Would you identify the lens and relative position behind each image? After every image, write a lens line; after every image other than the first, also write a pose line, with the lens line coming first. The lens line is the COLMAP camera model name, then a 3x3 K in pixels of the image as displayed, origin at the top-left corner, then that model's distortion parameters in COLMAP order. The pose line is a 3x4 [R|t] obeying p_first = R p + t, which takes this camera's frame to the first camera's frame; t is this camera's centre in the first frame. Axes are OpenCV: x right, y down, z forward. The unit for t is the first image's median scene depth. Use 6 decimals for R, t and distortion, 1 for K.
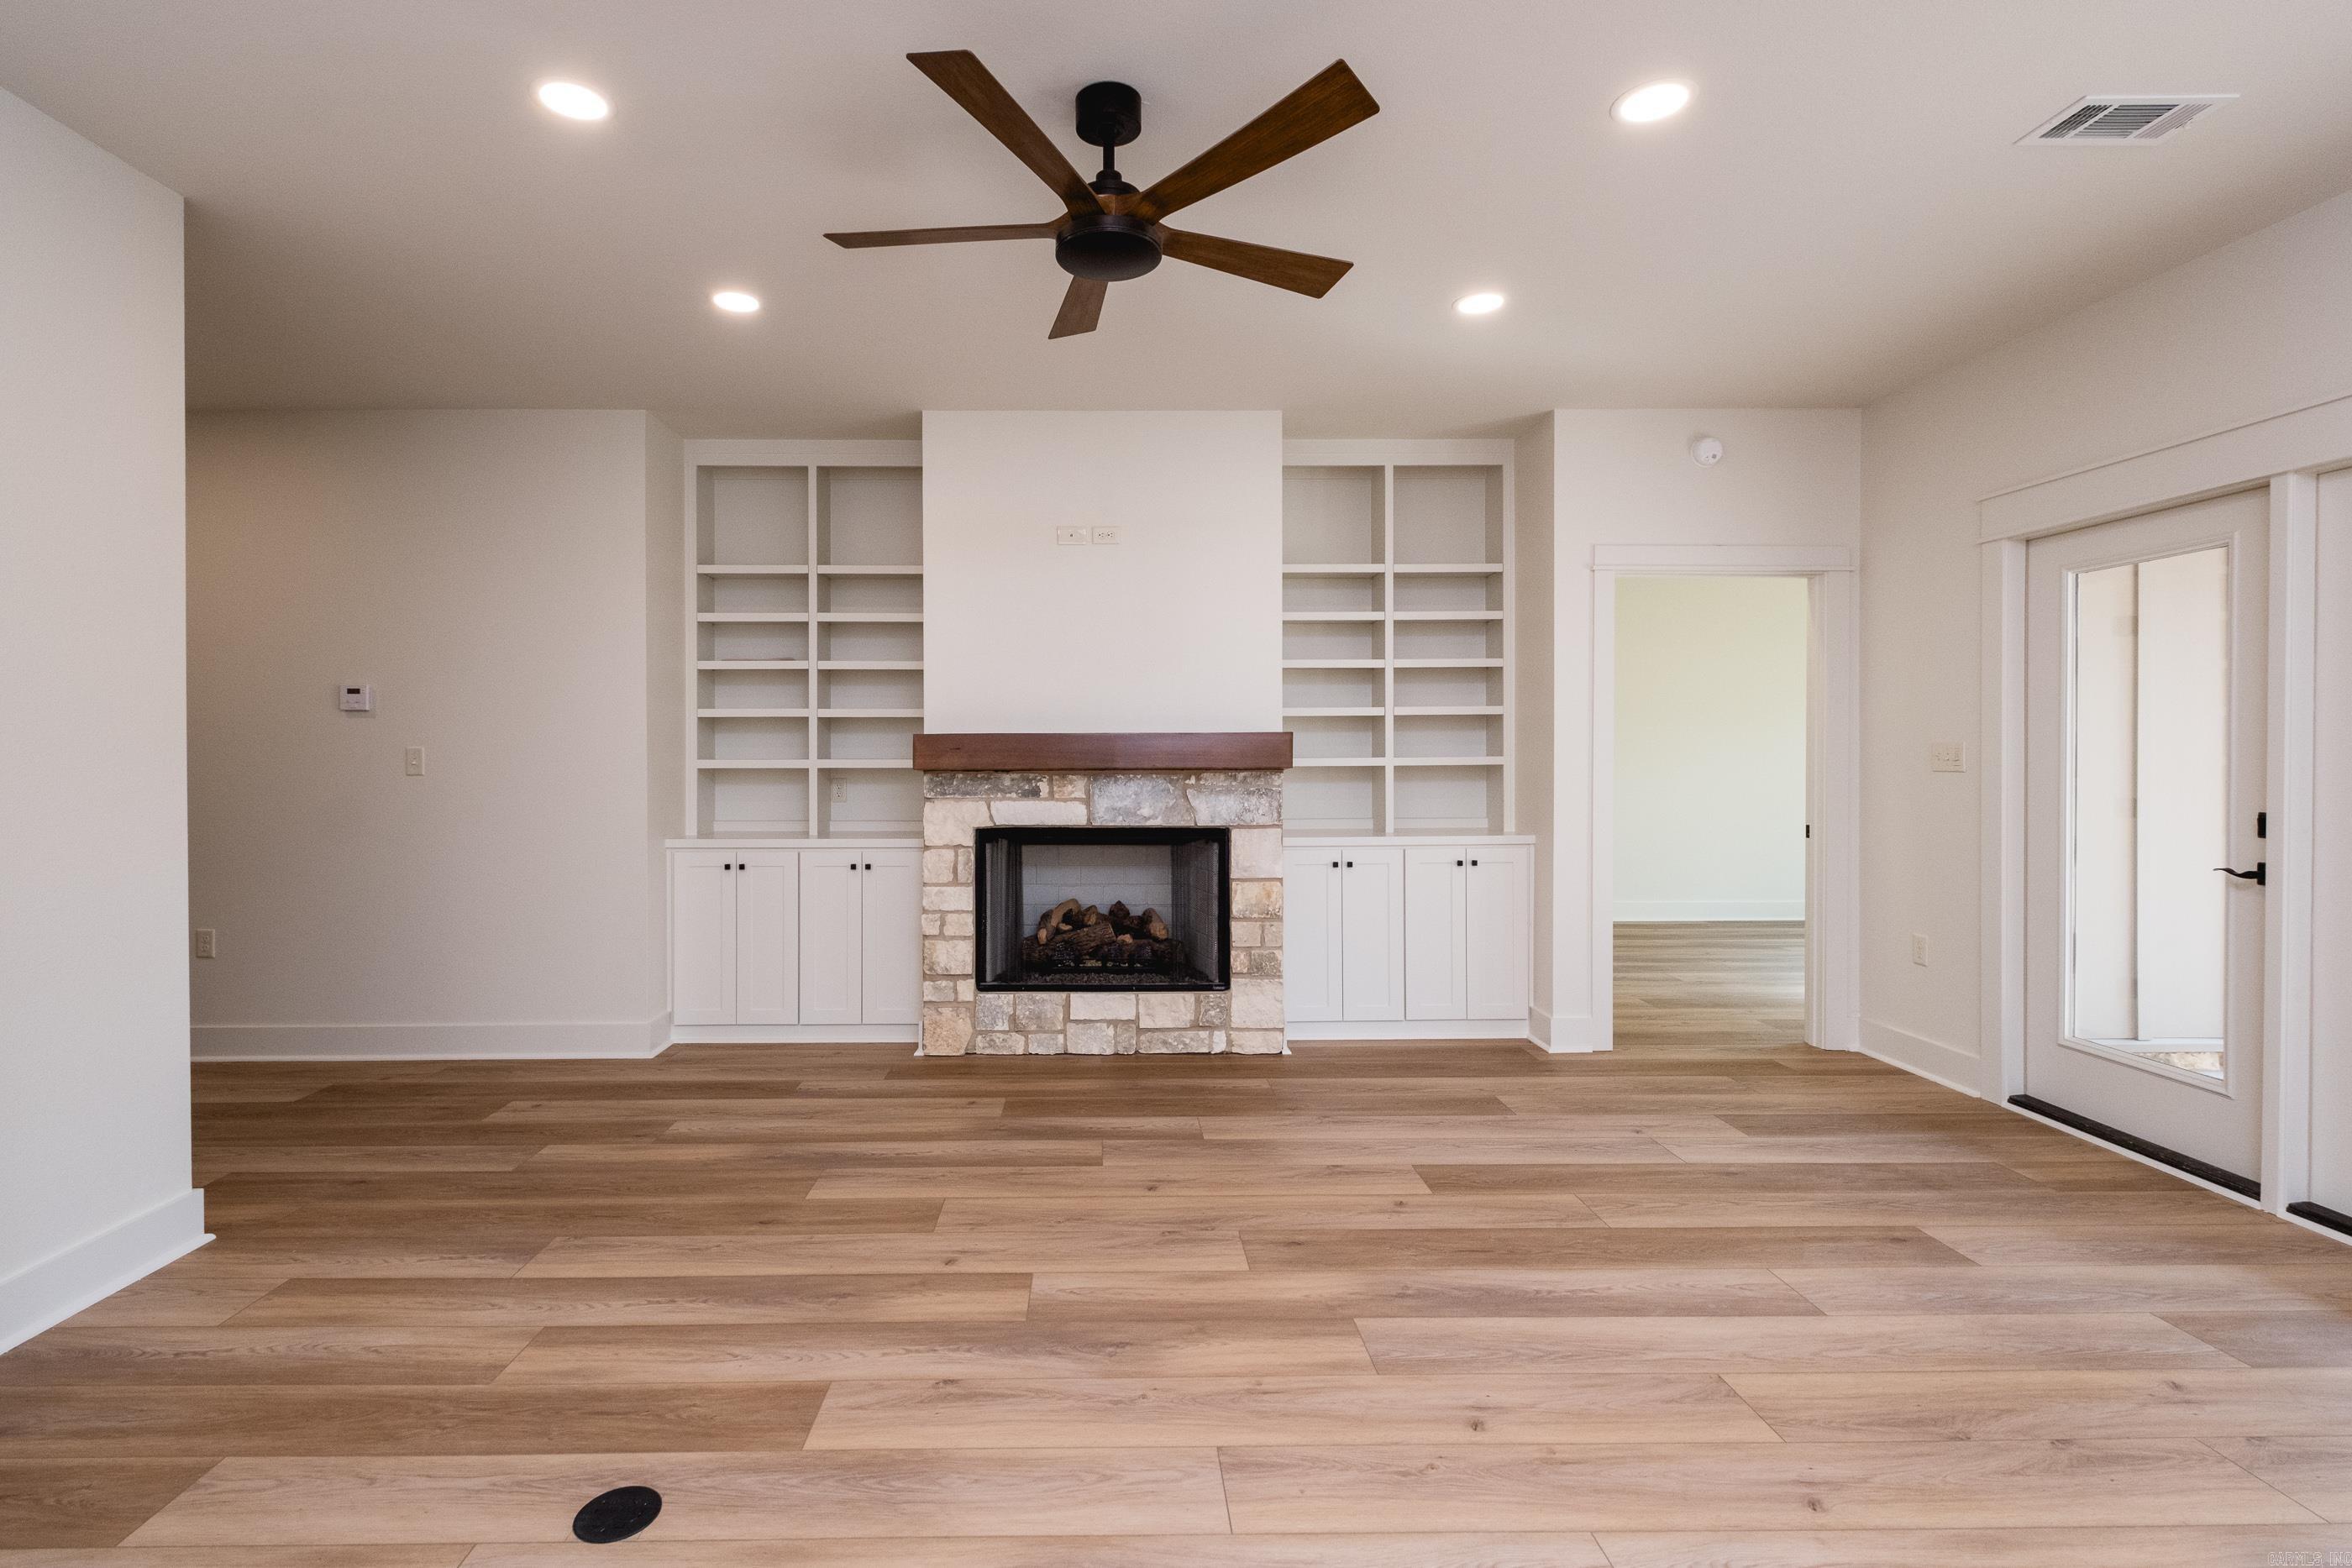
lens RADIAL K [[1098.4, 0, 1118.2], [0, 1098.4, 765.1], [0, 0, 1]] dist [0.003333, -0.000707]
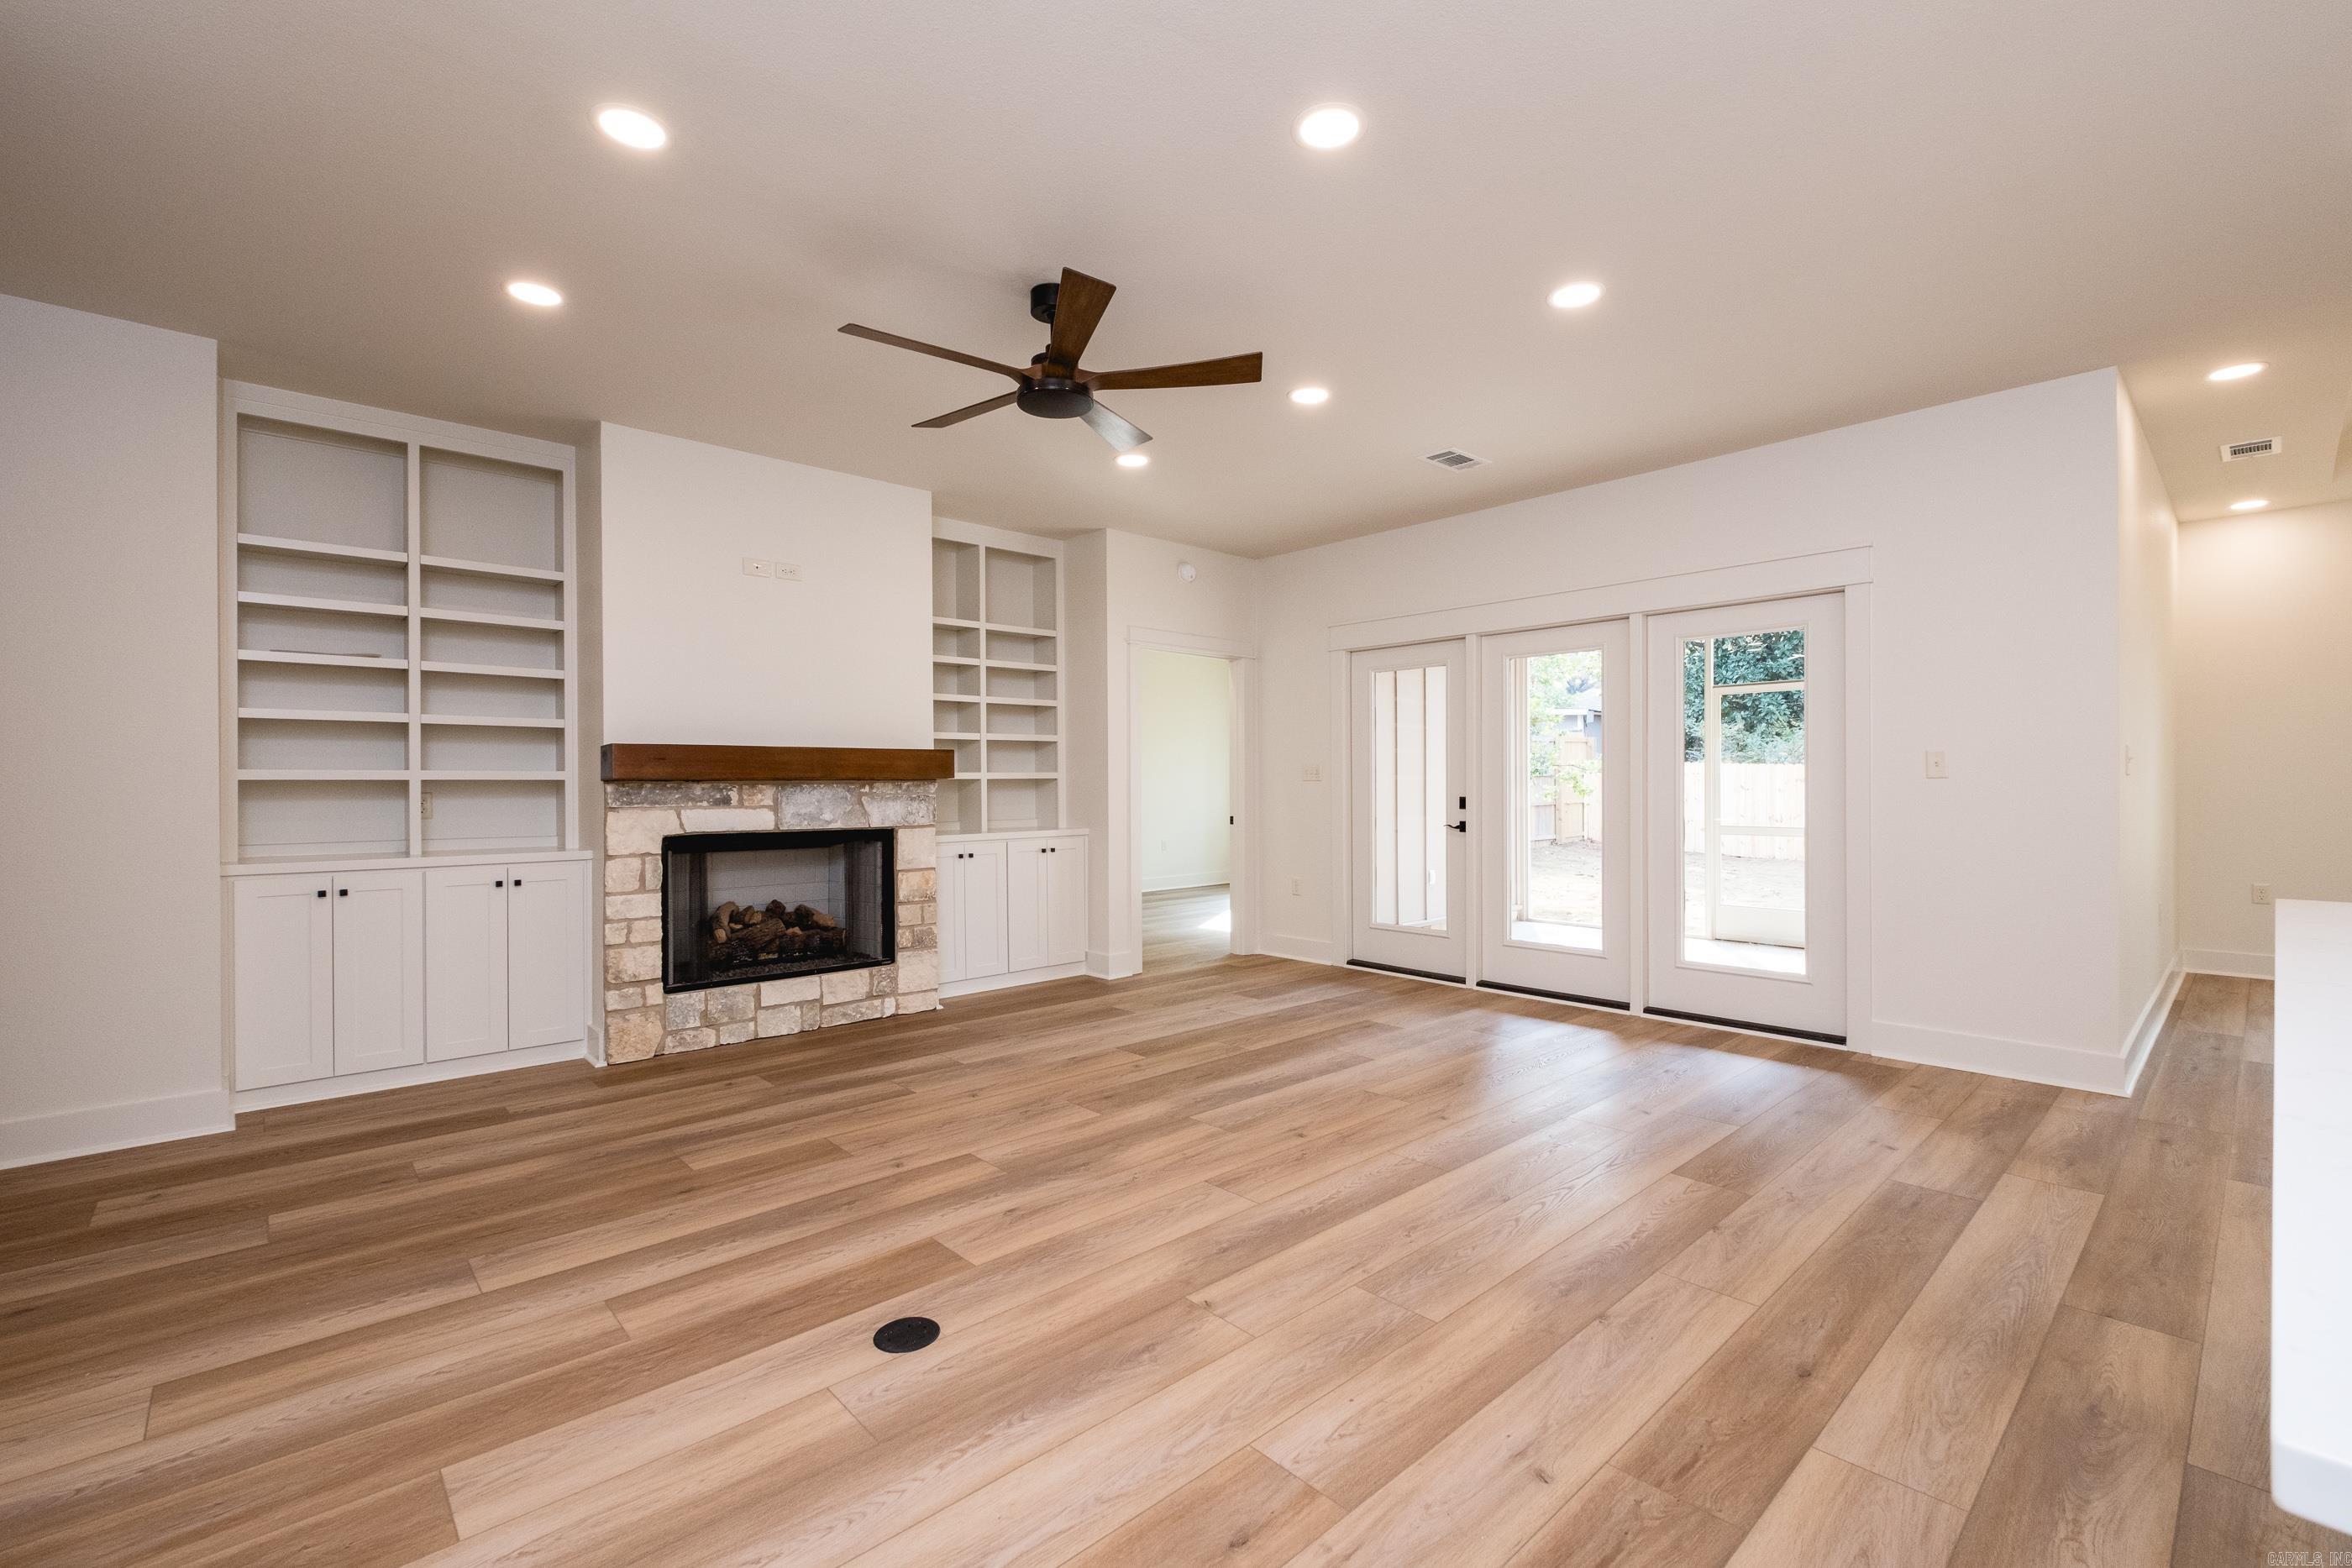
lens RADIAL K [[1000.3, 0, 1196.0], [0, 1000.3, 788.6], [0, 0, 1]] dist [0.014345, -0.008241]
pose [[0.741474, -0.003759, 0.670971, -0.393009], [0.010597, 0.999925, -0.006108, 0.024091], [-0.670898, 0.011639, 0.741458, -0.036901]]
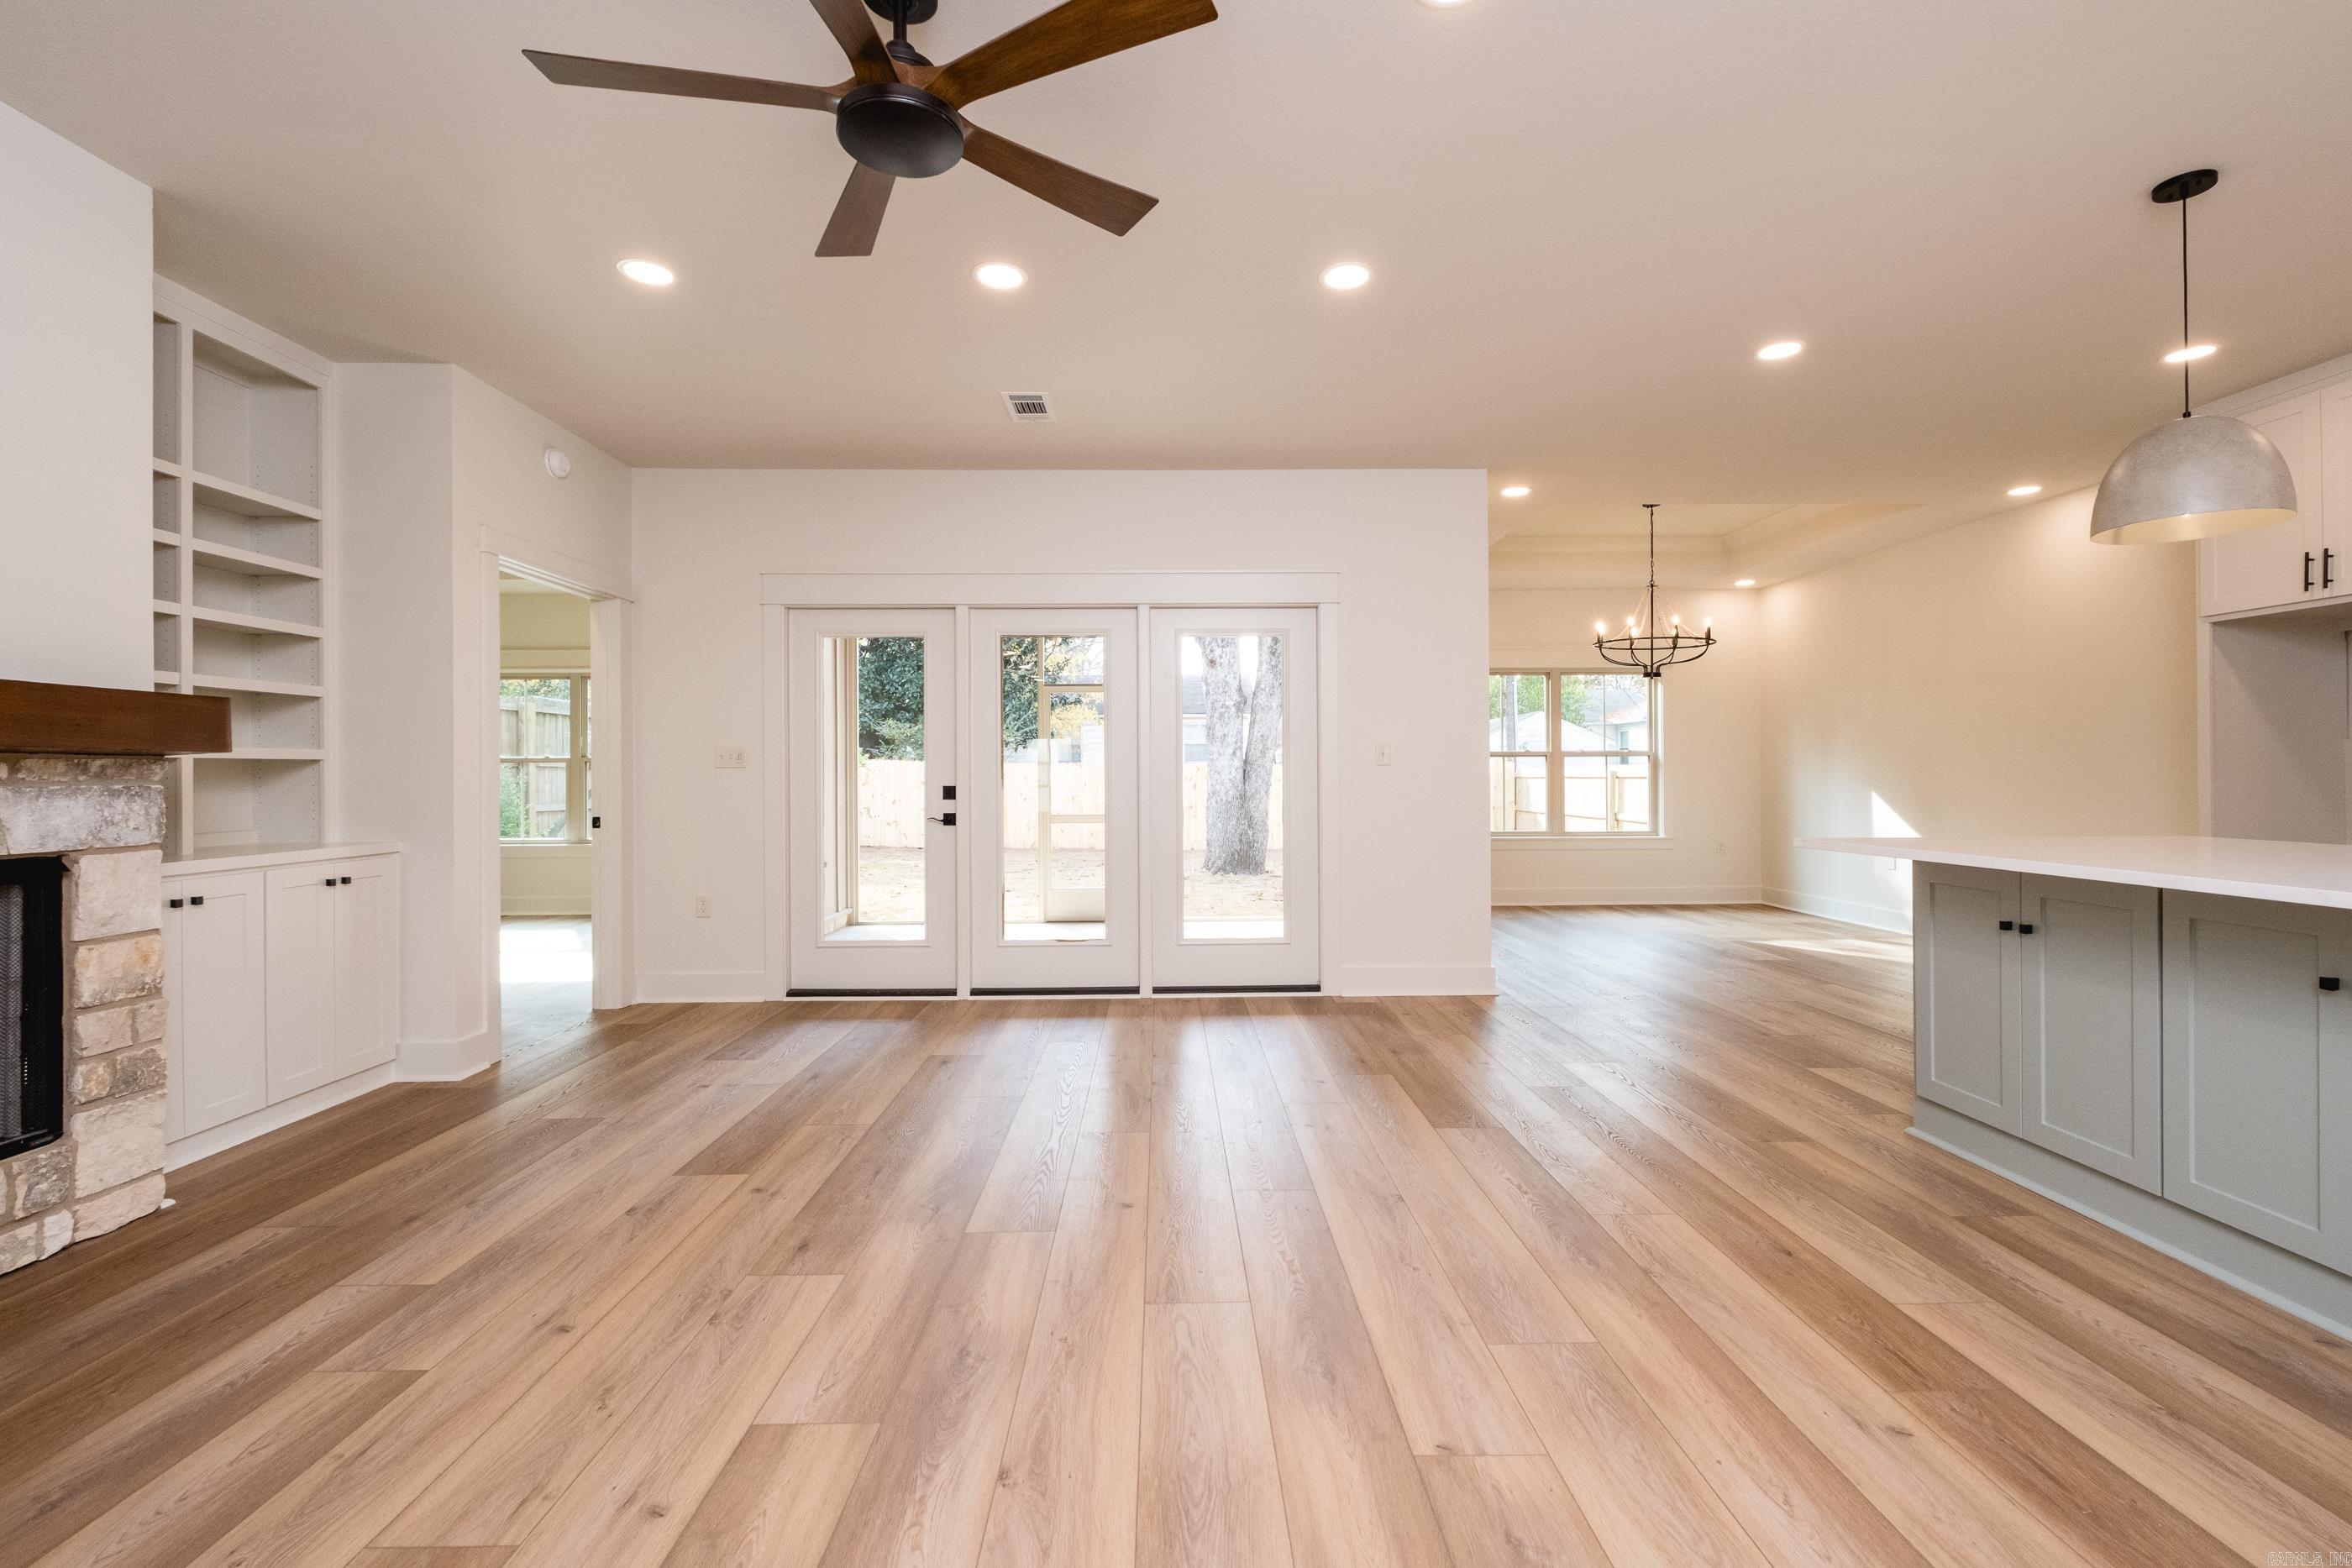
lens RADIAL K [[1005.5, 0, 1170.8], [0, 1005.5, 782.0], [0, 0, 1]] dist [0.006470, -0.004272]
pose [[0.003135, -0.002111, 0.999993, -0.427461], [0.017420, 0.999846, 0.002056, 0.027888], [-0.999843, 0.017413, 0.003172, 0.419246]]
